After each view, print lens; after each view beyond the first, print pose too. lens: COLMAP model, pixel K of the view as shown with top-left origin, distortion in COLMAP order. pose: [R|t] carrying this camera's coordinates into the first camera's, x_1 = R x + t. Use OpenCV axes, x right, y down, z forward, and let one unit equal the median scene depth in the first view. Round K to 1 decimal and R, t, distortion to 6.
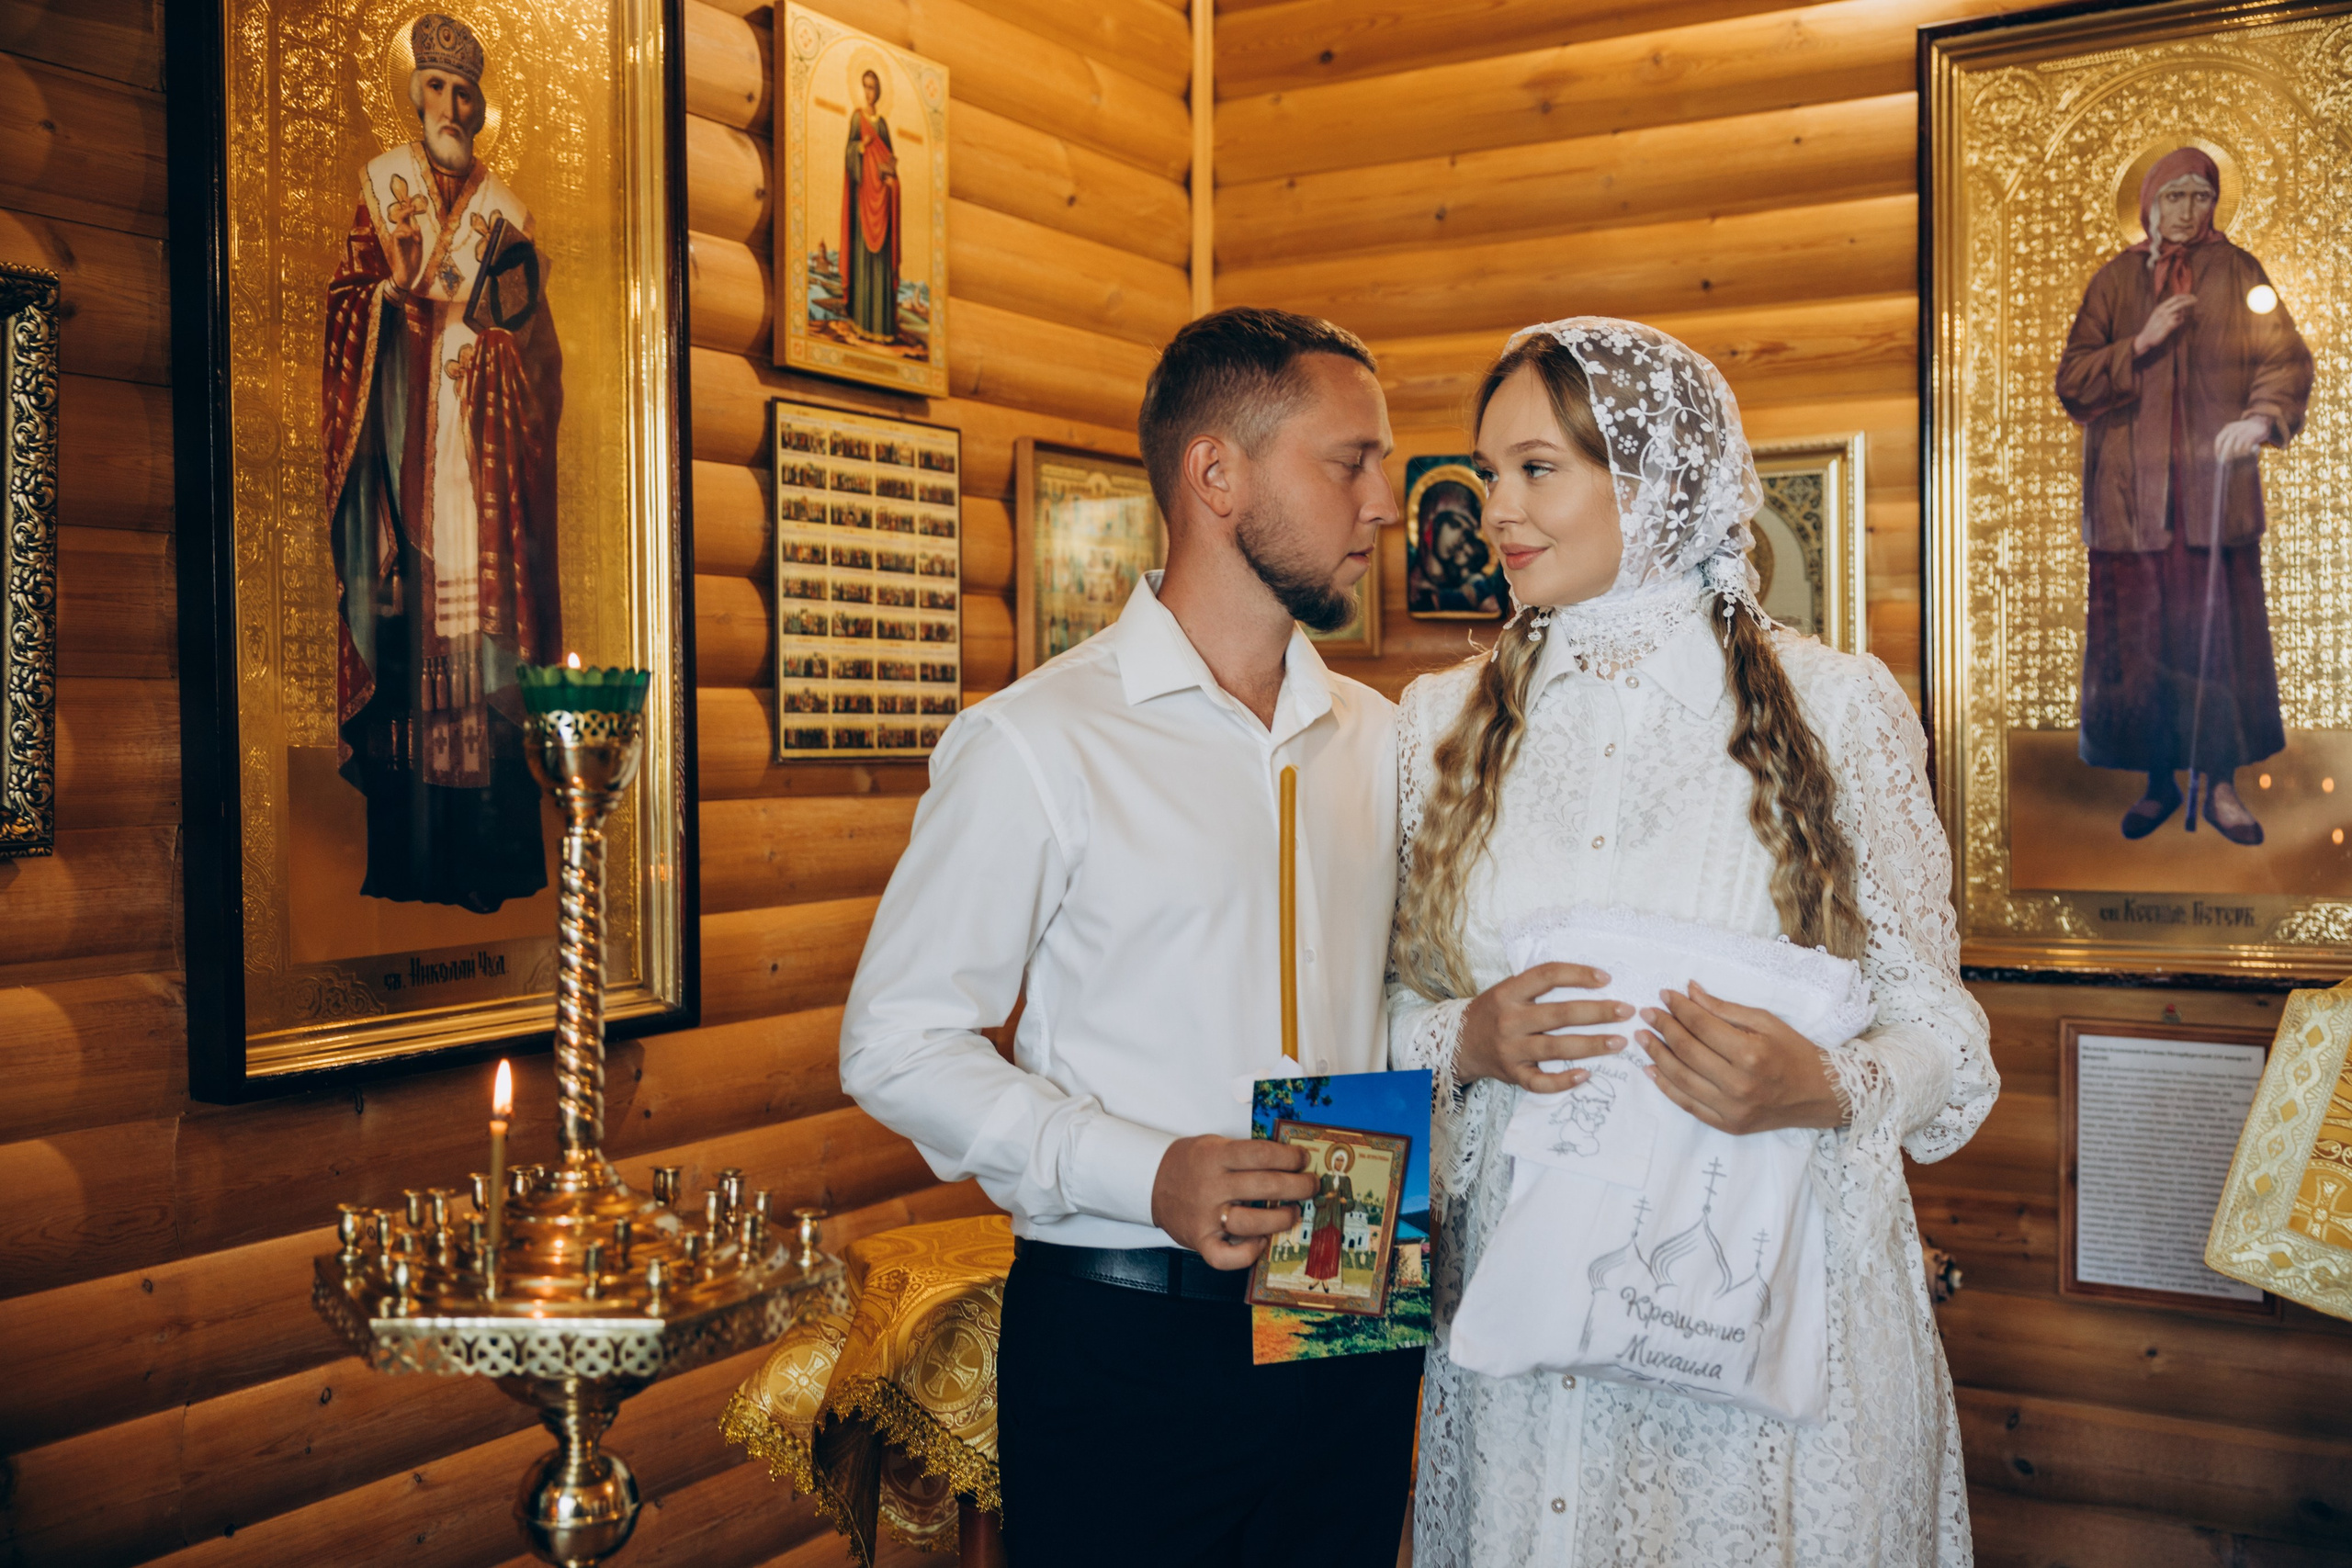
lens RADIAL K [[2355.3, 0, 1176.0], [0, 2355.3, 784.0], [0, 0, 1]] dist [0.002486, 0.007928]
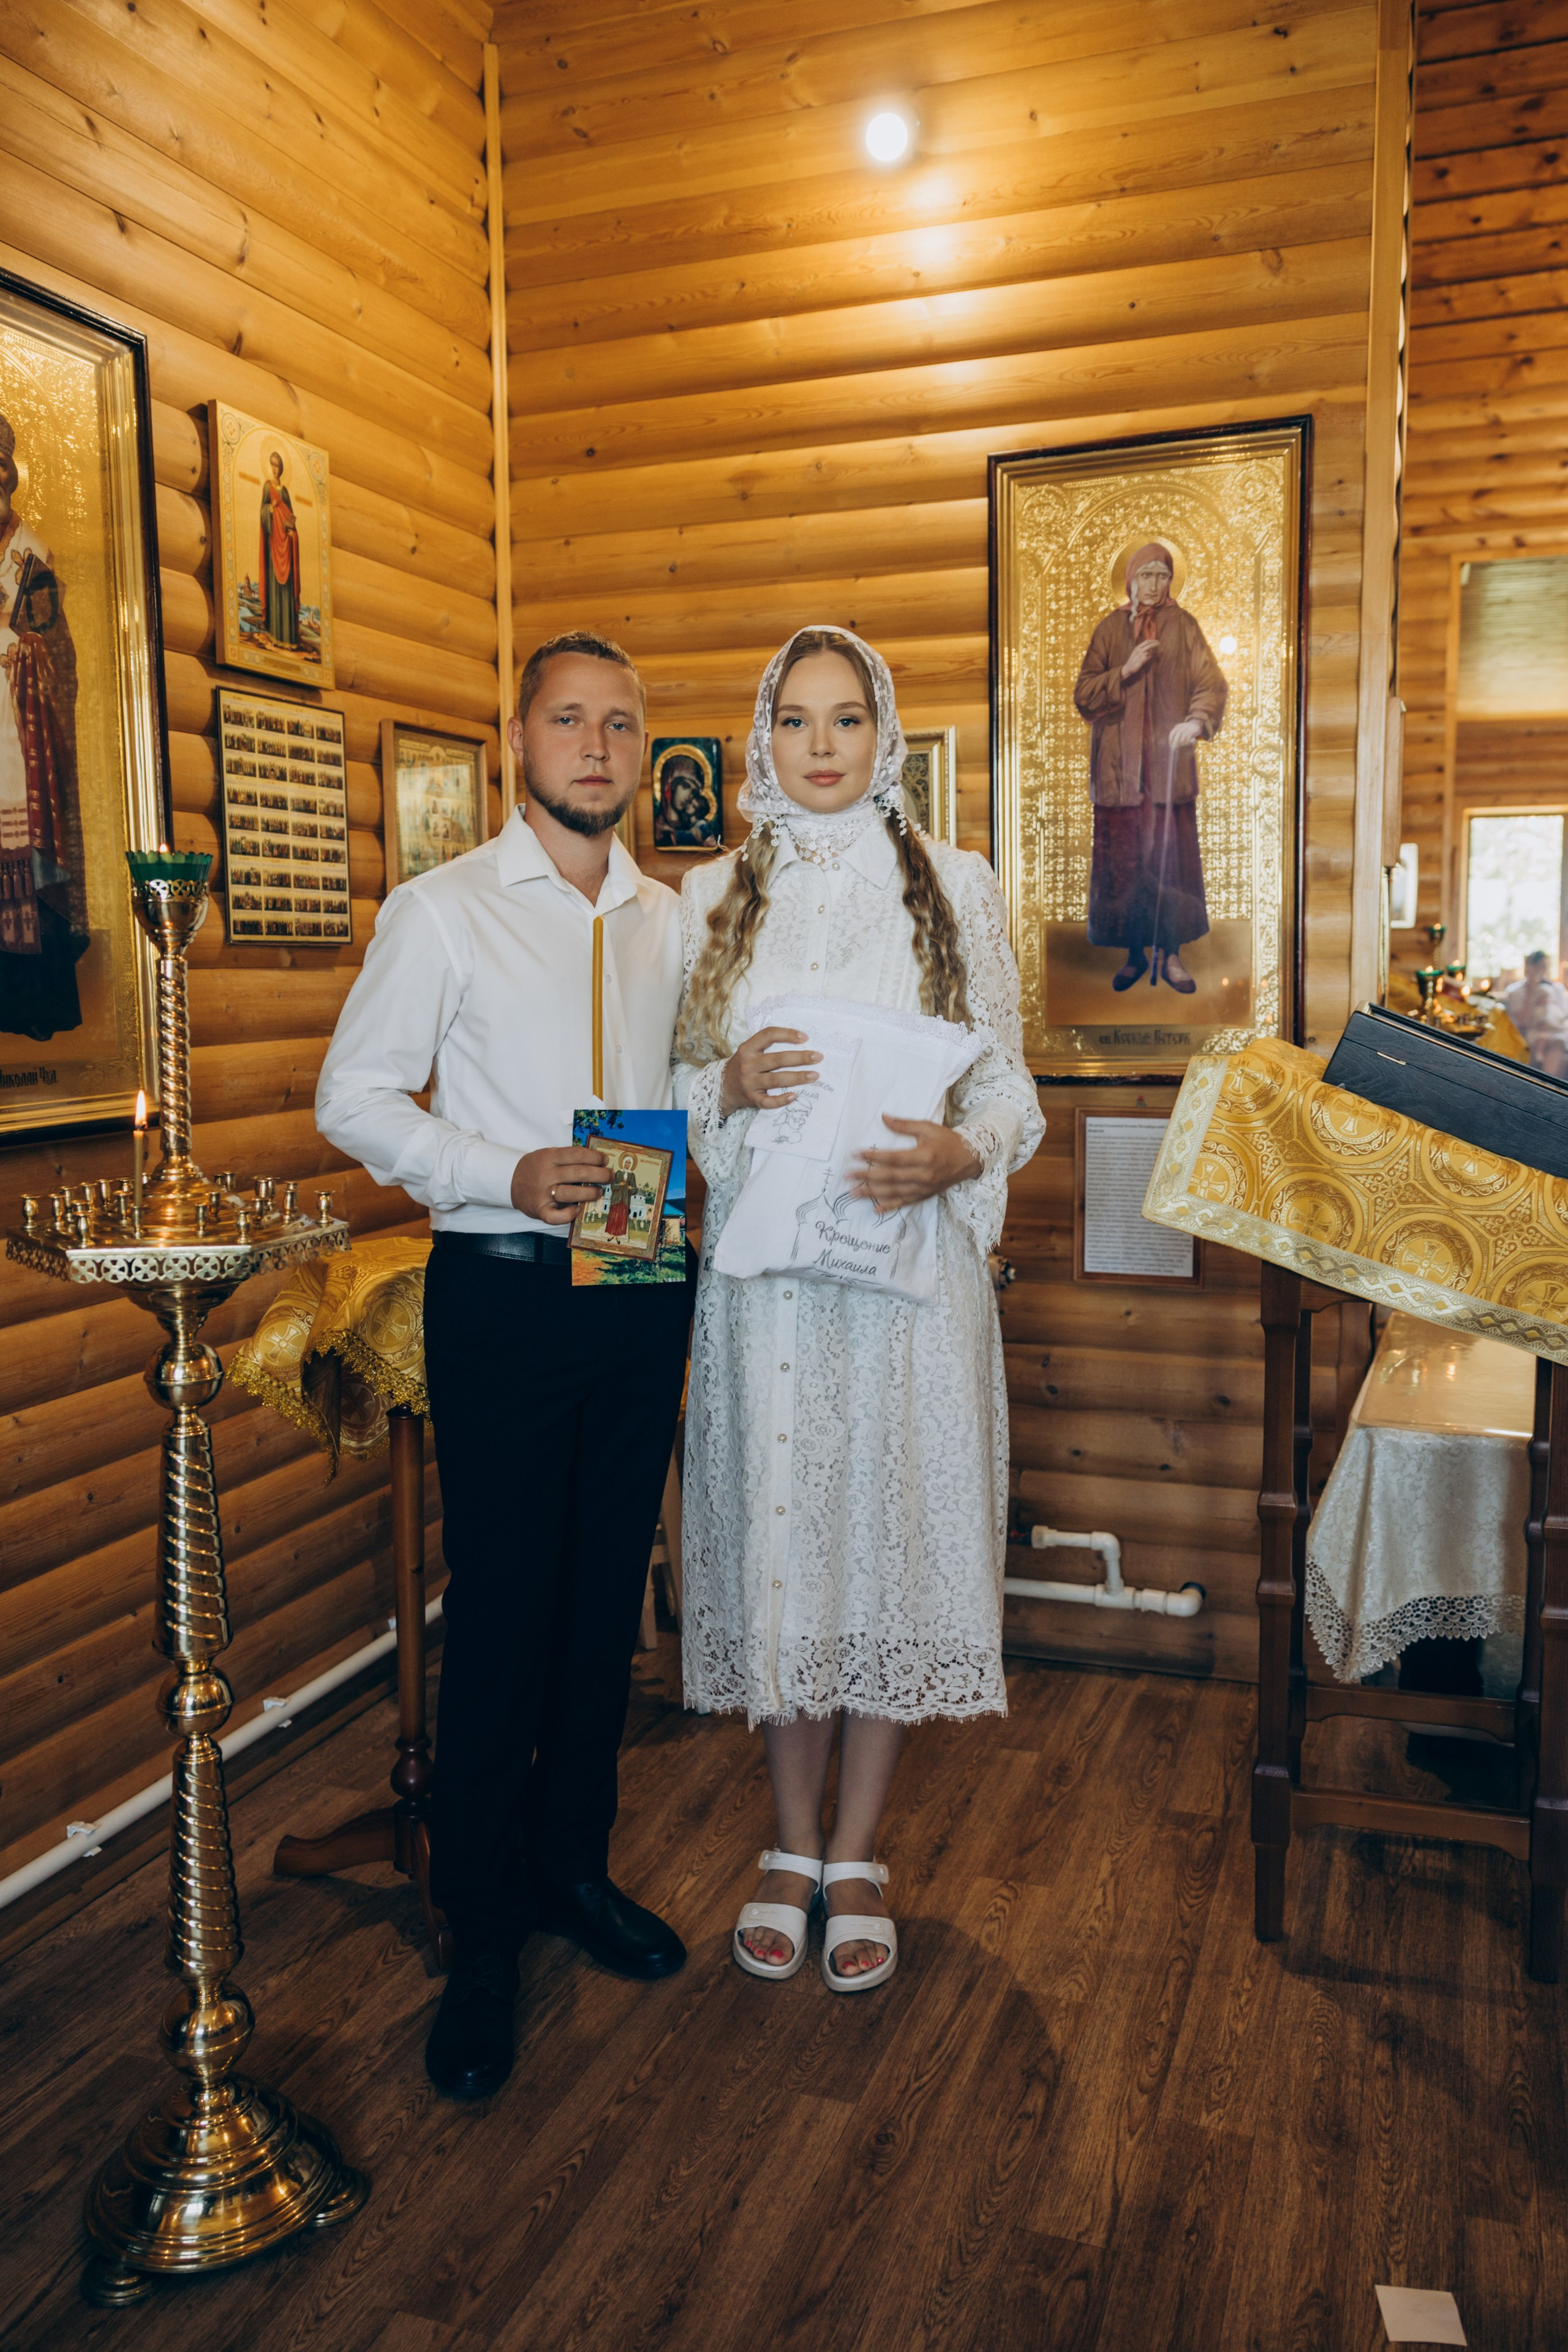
lens RADIAL K [[1824.7, 0, 784.0], [0, 1824.7, 1176.0], [0, 0, 1]] dist [-0.010376, 0.000670]
pose [[0.982832, -0.026522, 0.182587, -0.040528], [0.009939, 0.995788, 0.091142, 0.032811], [-0.184236, -0.087762, 0.978956, -0.163574]]
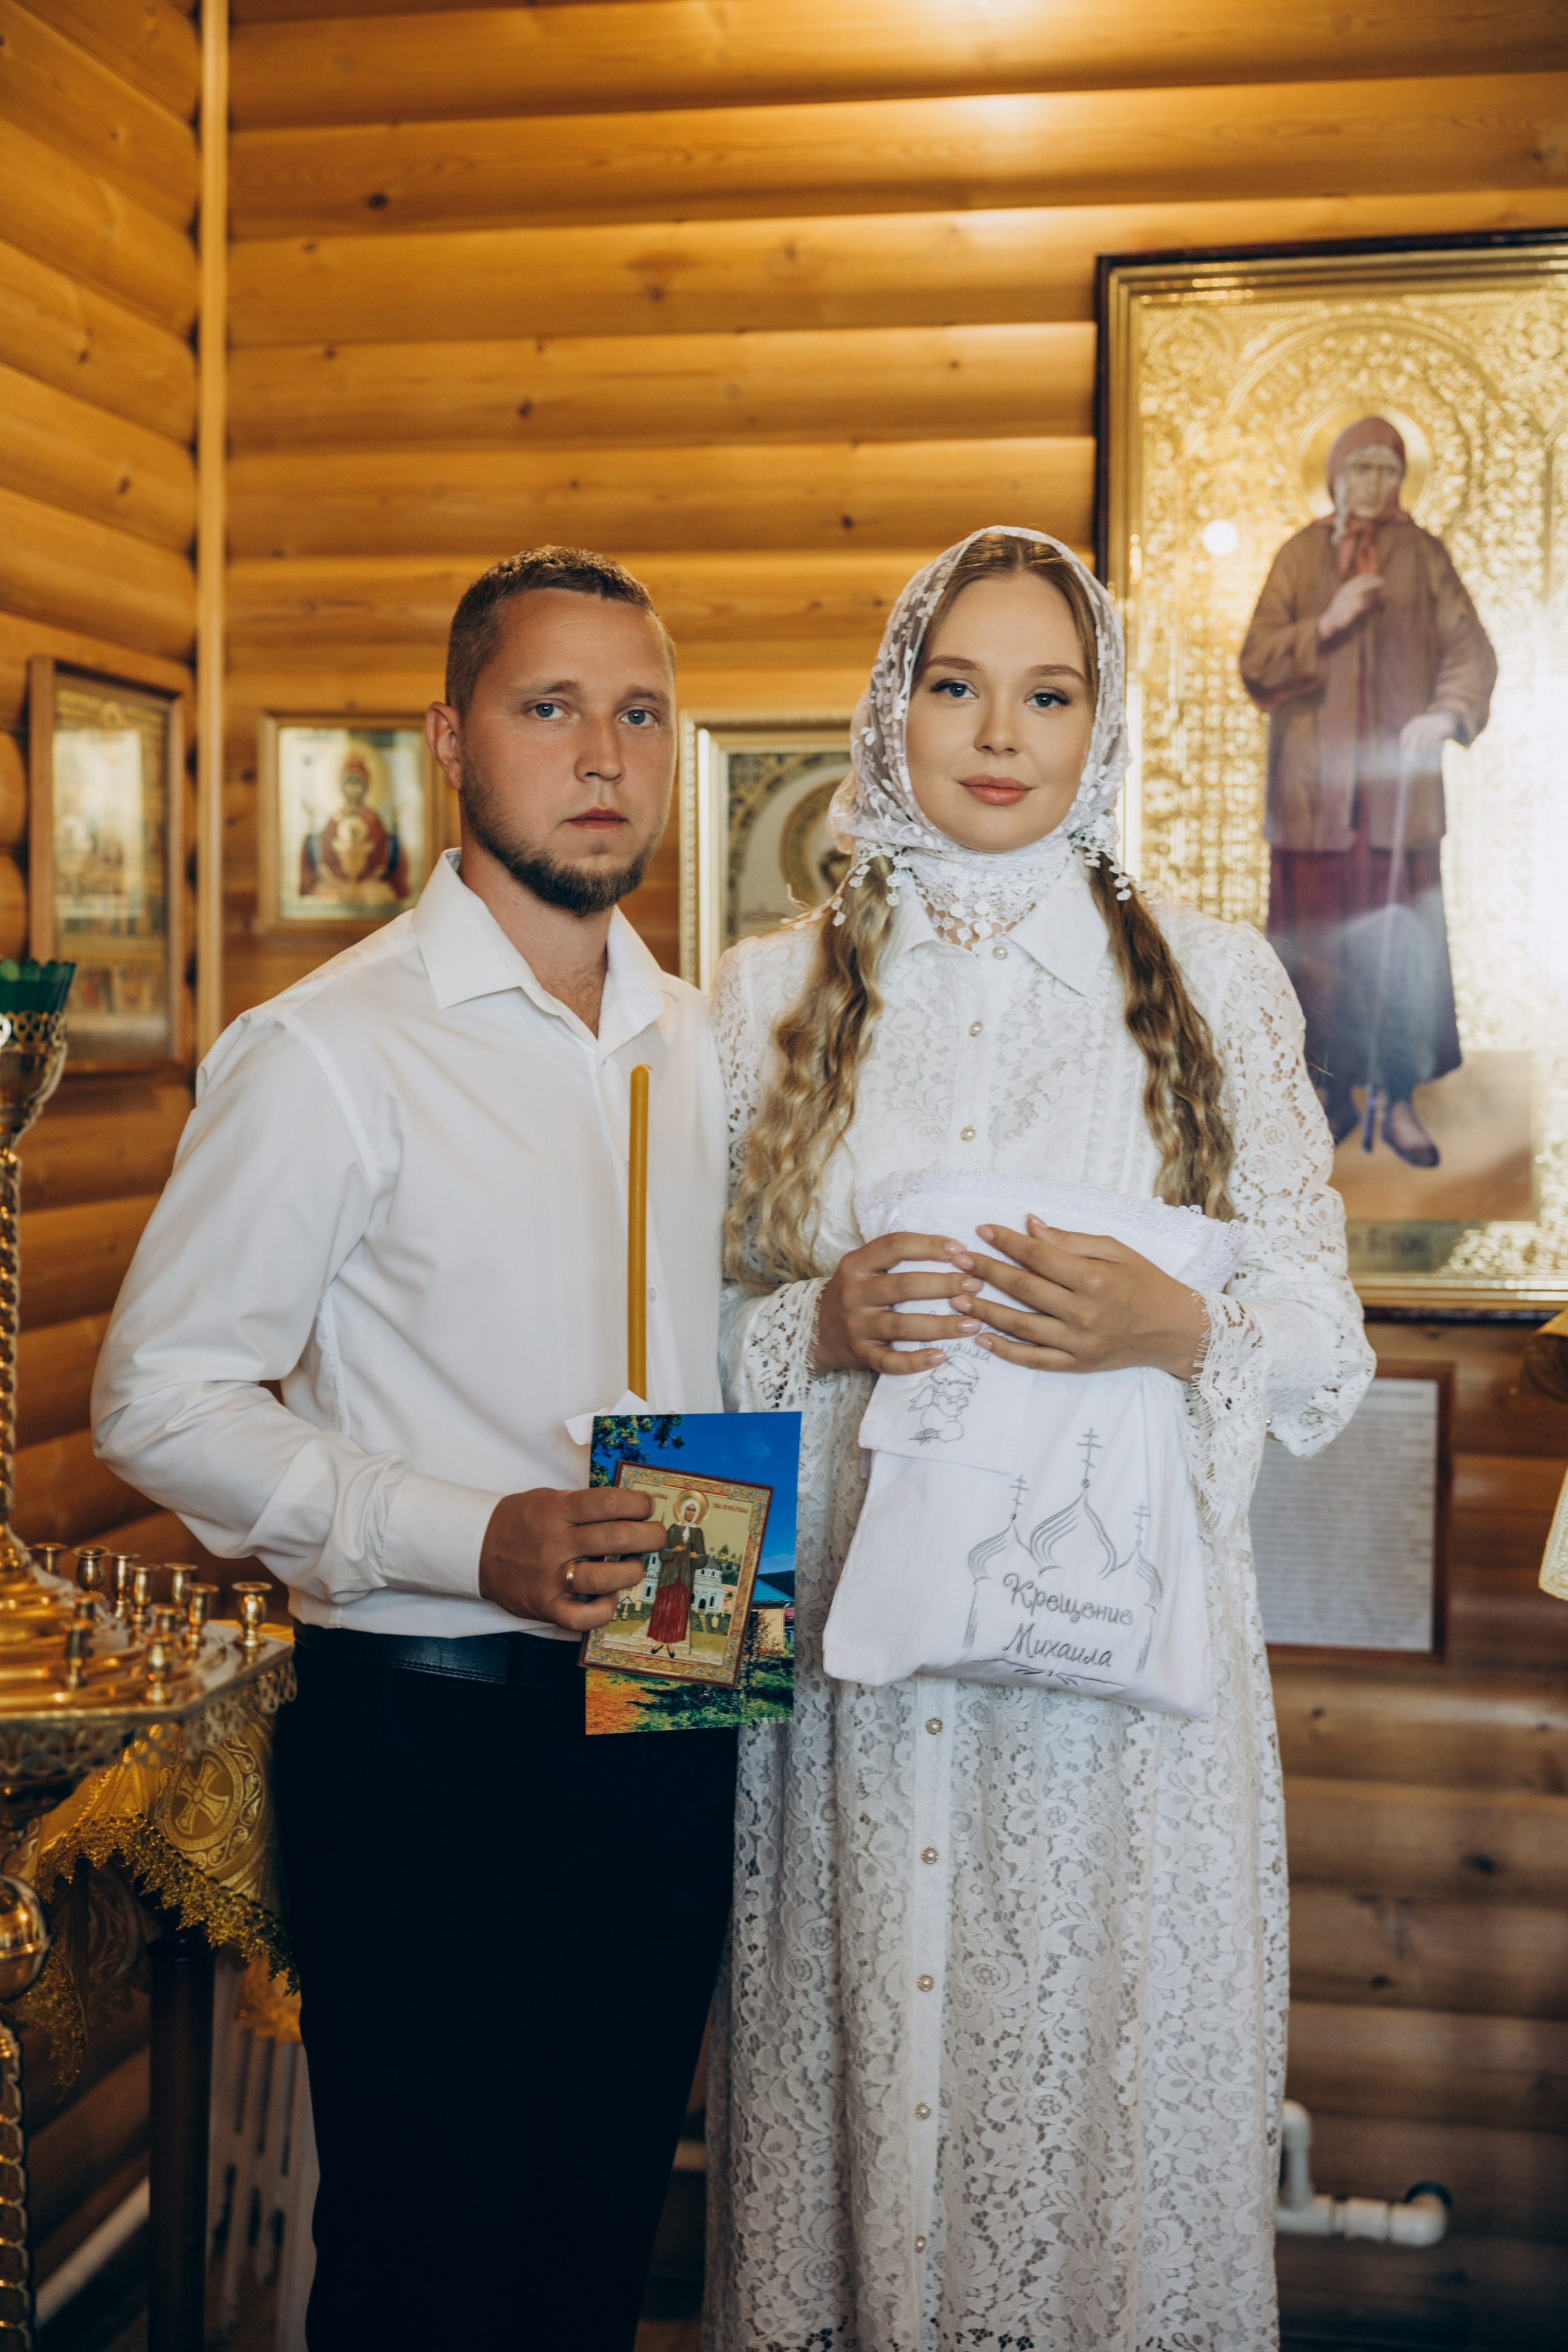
lens RADIAL K [[3116.5, 0, 784.0], [0, 3116.5, 1176.0], [0, 0, 1]] dist [0.006637, 0.013256]
pose [[0.945833, -0.000523, 0.324653, -0.185105], [-0.008730, 0.999596, 0.027046, -0.002346], [-0.324536, -0.028415, 0.945446, -0.090475]]
